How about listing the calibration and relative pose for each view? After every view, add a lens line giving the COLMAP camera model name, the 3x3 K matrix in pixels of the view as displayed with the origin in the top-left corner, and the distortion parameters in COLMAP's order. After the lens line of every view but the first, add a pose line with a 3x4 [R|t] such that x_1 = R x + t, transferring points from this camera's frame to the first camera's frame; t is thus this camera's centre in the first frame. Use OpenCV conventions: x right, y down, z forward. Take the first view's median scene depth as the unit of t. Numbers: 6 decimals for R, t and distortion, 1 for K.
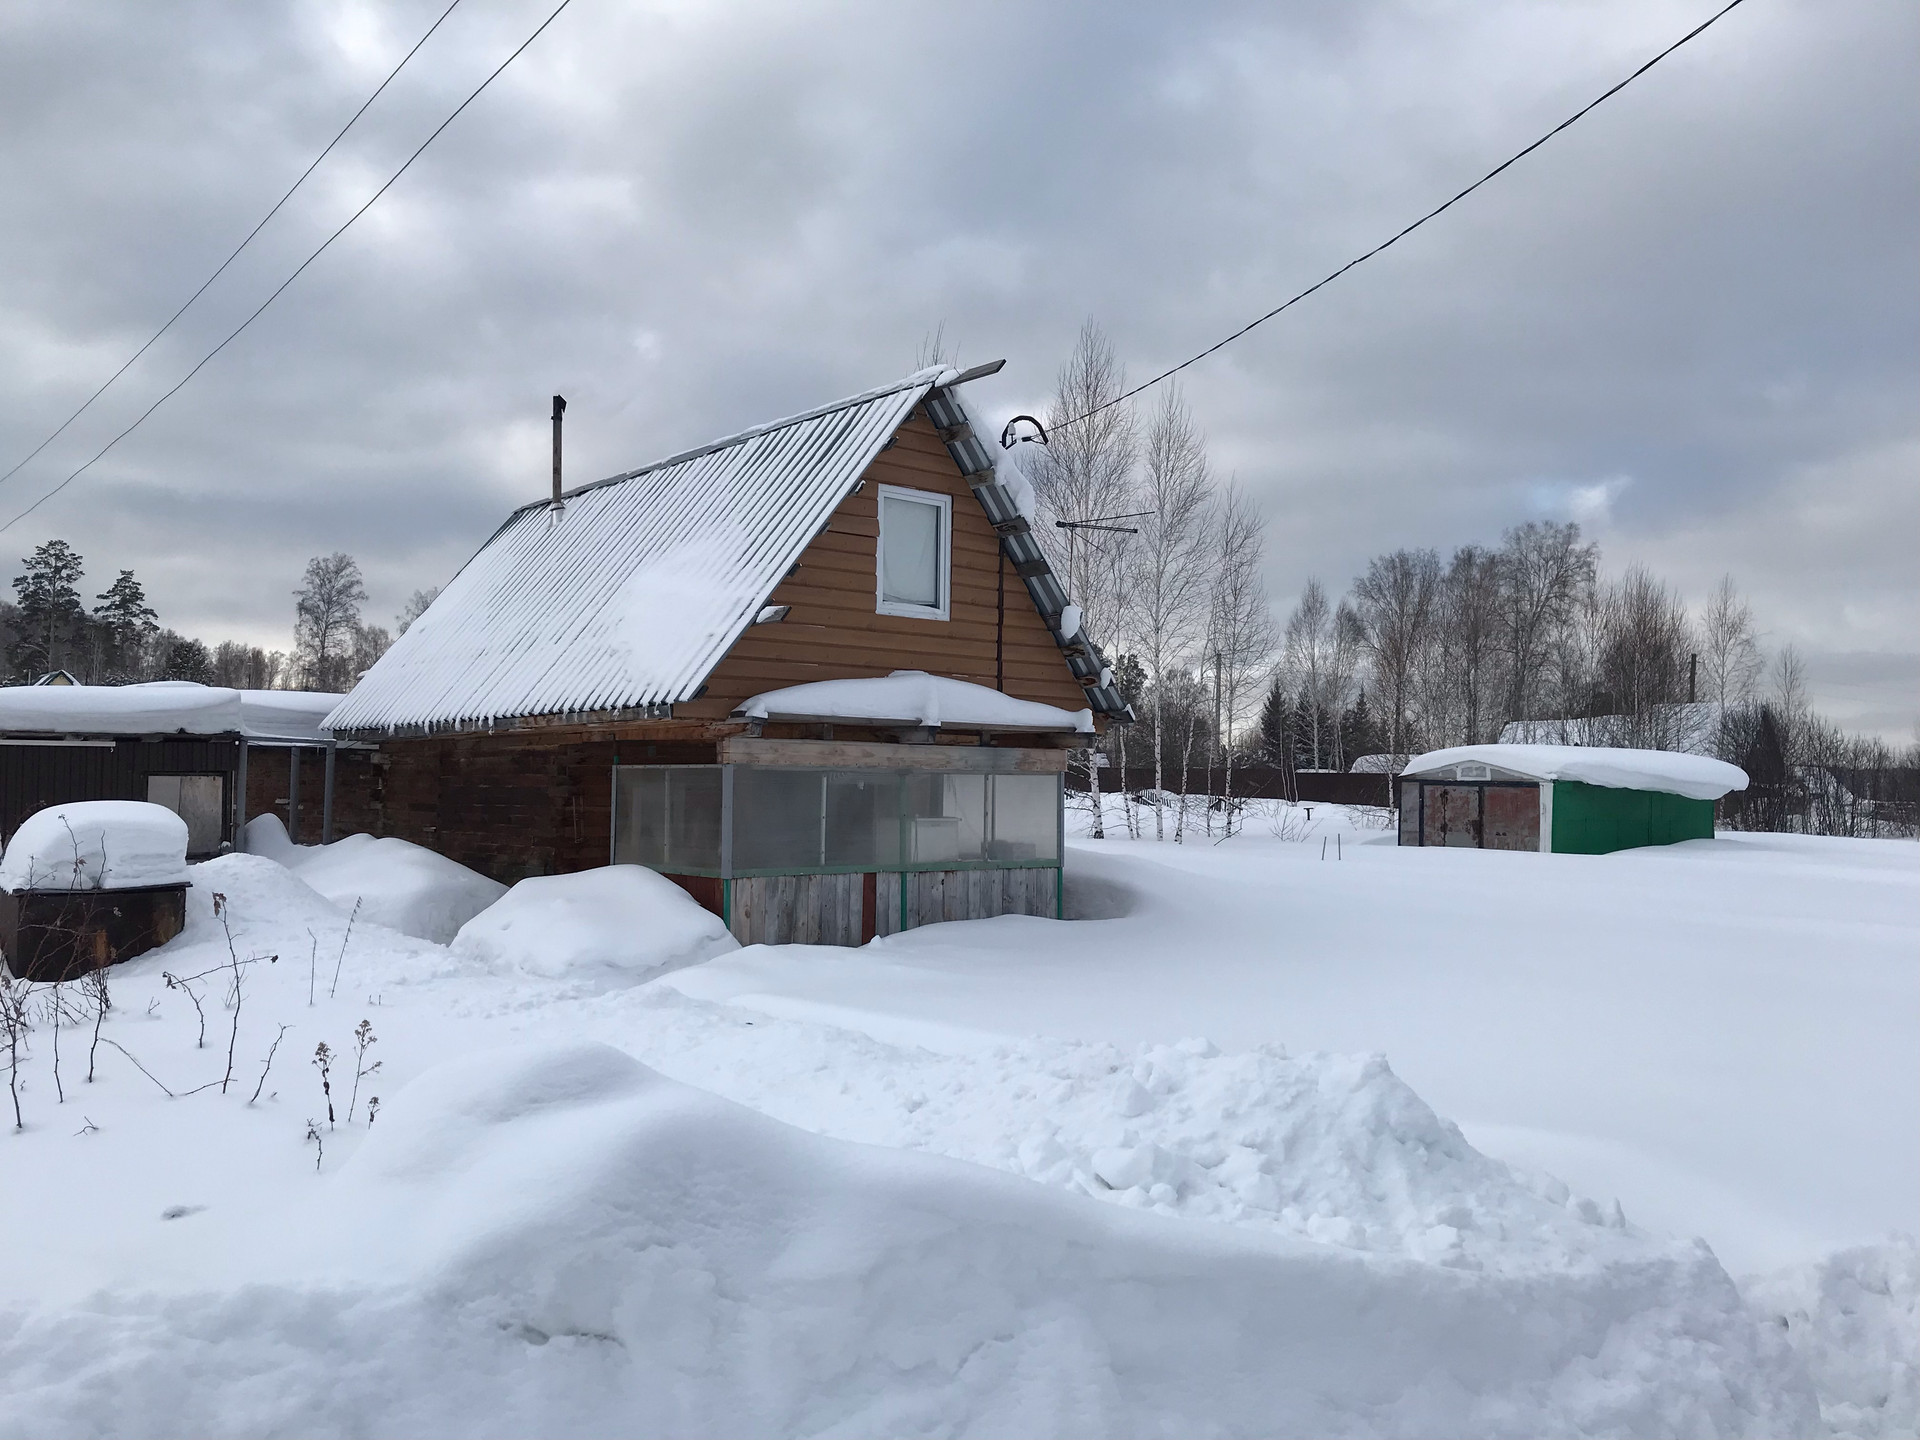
lens RADIAL K [[1537.7, 0, 960.0], [0, 1537.7, 720.0], [0, 0, 1]] dist [0.040261, -0.001603]
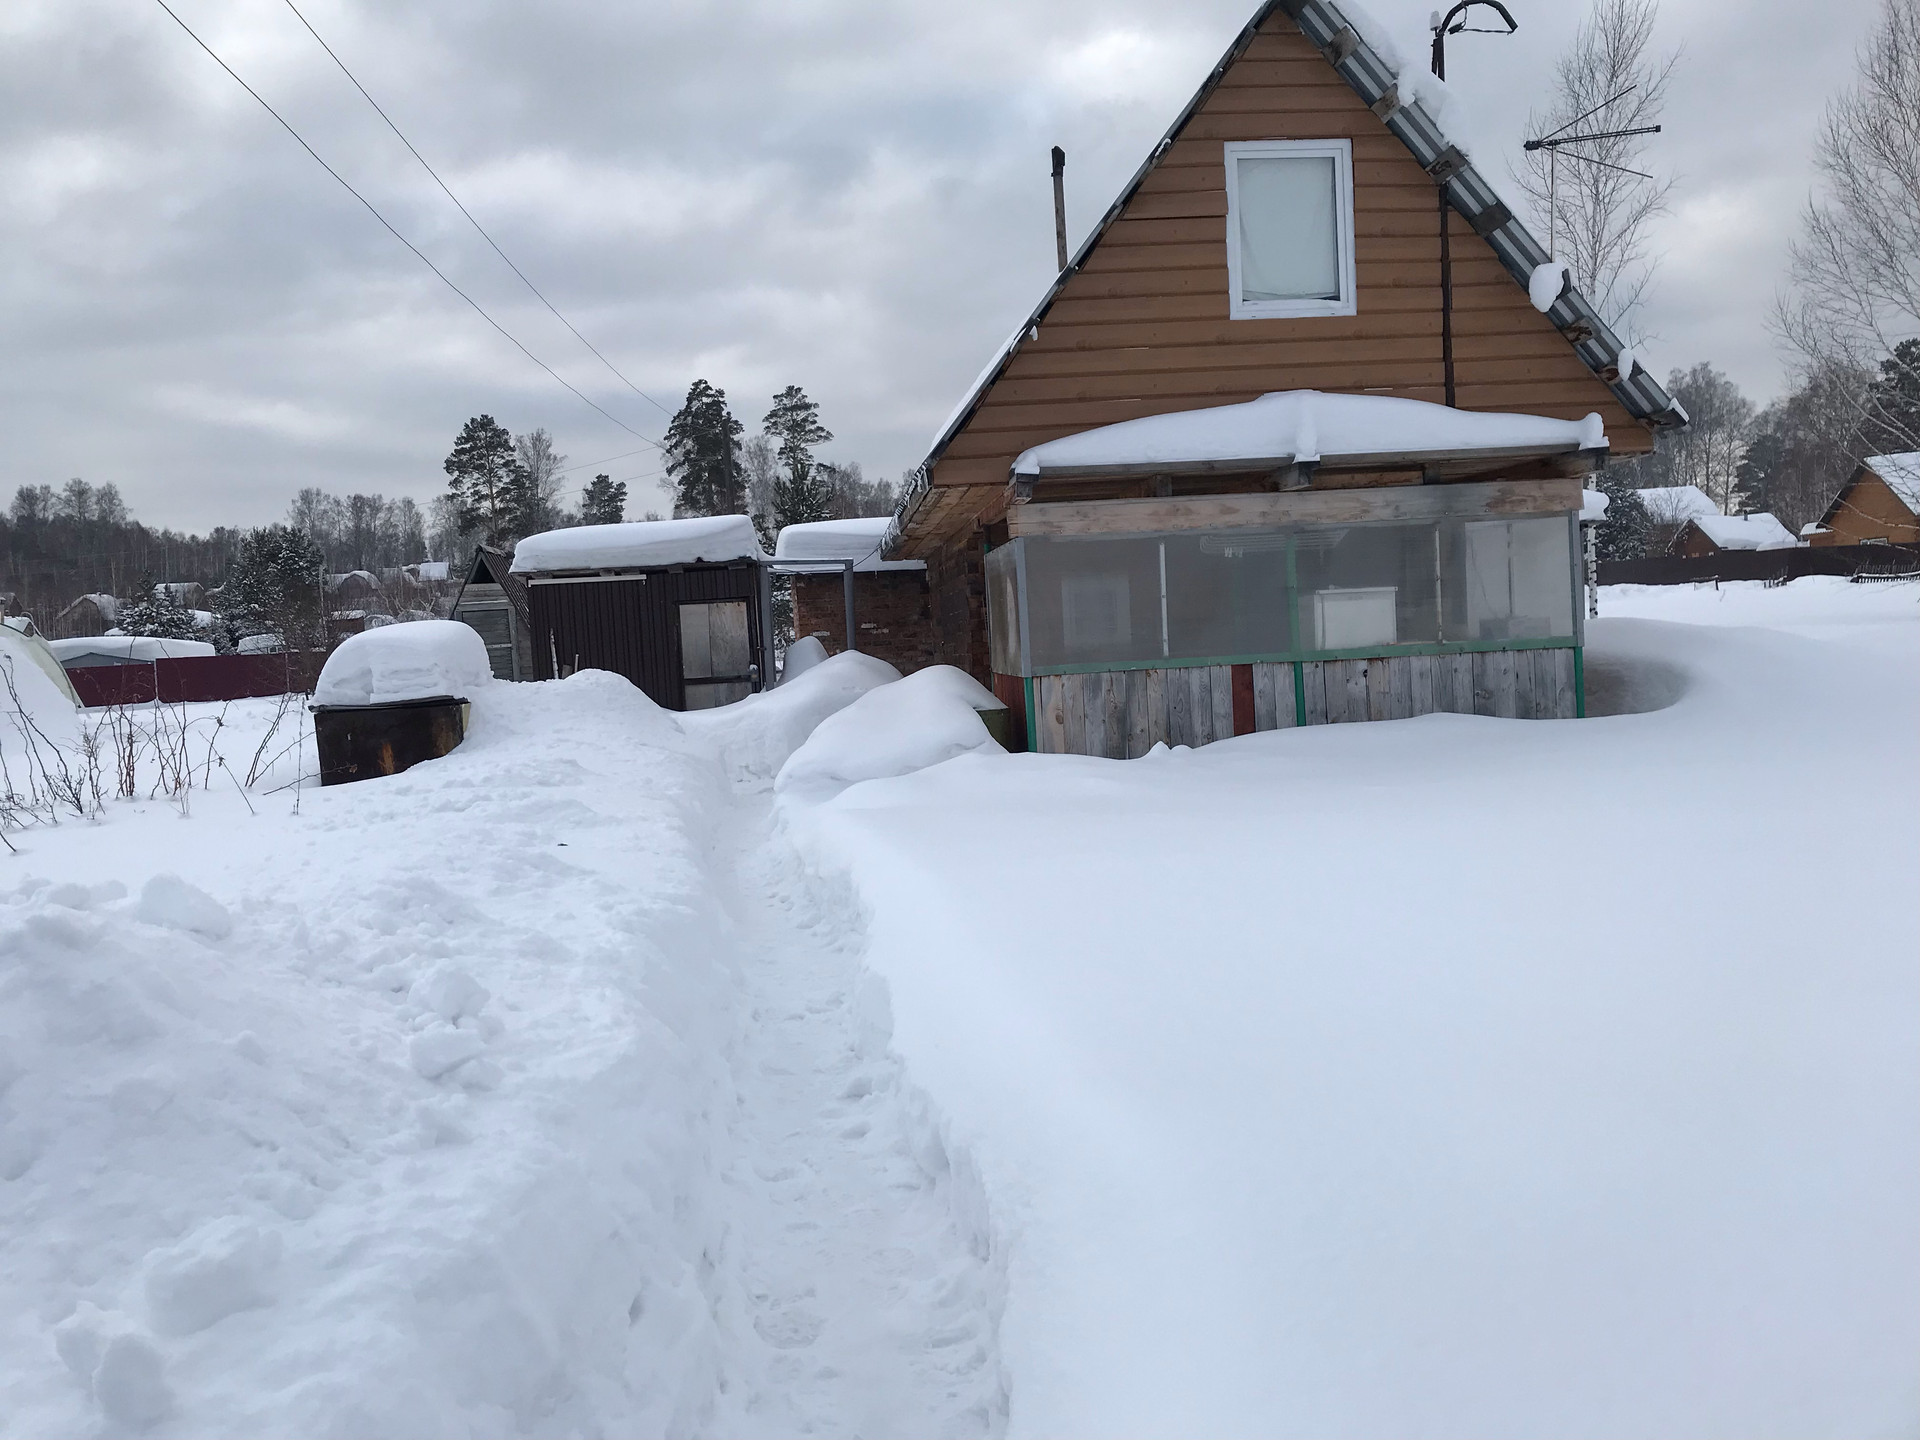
lens RADIAL K [[1531.0, 0, 960.0], [0, 1531.0, 720.0], [0, 0, 1]] dist [0.111692, -0.358612]
pose [[0.808731, -0.023782, -0.587698, 0.263468], [0.087385, 0.992952, 0.080068, 0.050265], [0.581652, -0.116109, 0.805109, 0.280937]]
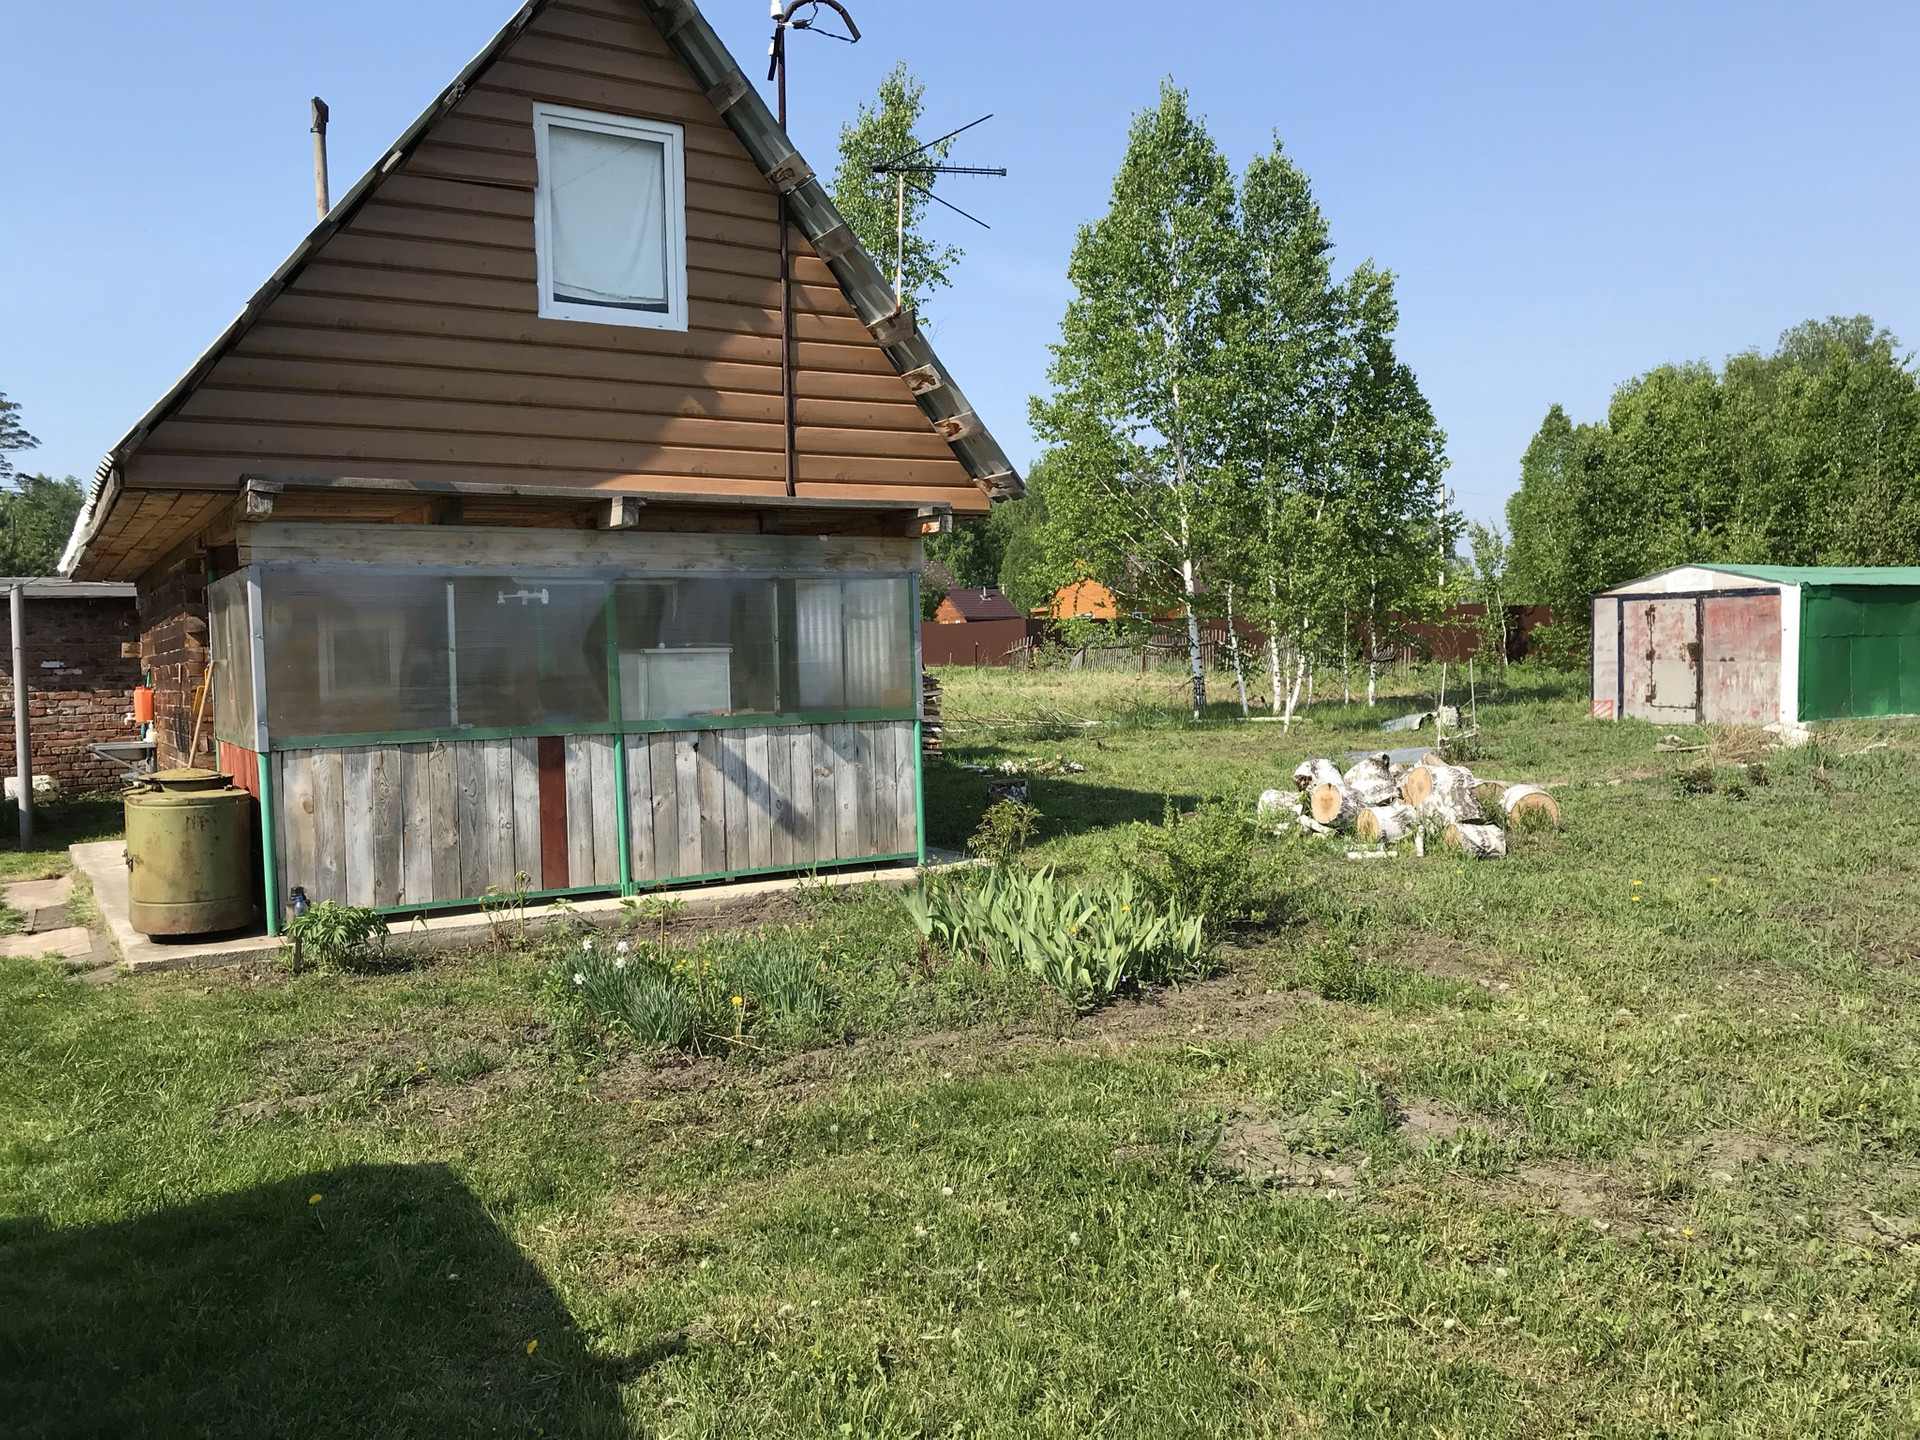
lens RADIAL K [[1570.0, 0, 960.1], [0, 1570.0, 698.7], [0, 0, 1]] dist [0.008315, -0.002759]
pose [[0.988165, -0.034838, -0.149385, 0.190309], [0.045703, 0.996505, 0.069923, 0.044375], [0.146427, -0.075923, 0.986304, 0.375966]]
